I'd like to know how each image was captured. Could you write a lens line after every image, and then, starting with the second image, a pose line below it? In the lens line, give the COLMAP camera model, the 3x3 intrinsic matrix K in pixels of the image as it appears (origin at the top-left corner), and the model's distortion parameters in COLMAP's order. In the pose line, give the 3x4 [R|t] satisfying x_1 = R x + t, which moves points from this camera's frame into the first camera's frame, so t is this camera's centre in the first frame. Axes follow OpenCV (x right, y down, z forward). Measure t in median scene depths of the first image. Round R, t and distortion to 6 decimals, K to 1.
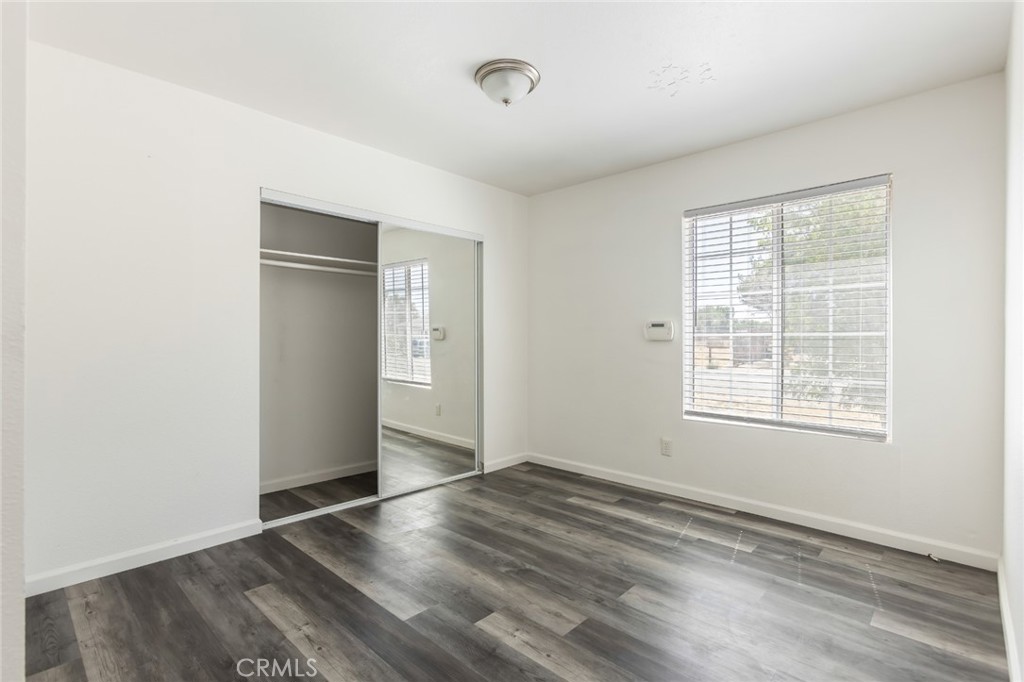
lens RADIAL K [[487.0, 0, 507.7], [0, 487.0, 346.5], [0, 0, 1]] dist [-0.019811, 0.011745]
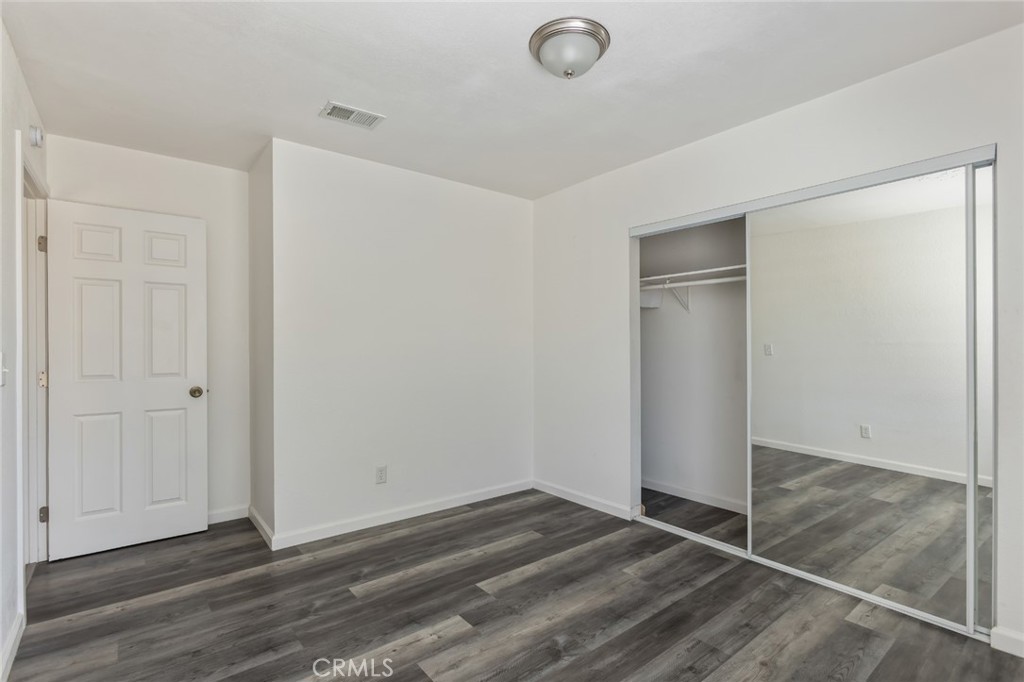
lens RADIAL K [[487.0, 0, 506.6], [0, 487.0, 347.3], [0, 0, 1]] dist [-0.019811, 0.011745]
pose [[-0.153402, -0.000566, -0.988164, 0.824711], [-0.009821, 0.999951, 0.000952, -0.042490], [0.988115, 0.009851, -0.153400, 1.024335]]
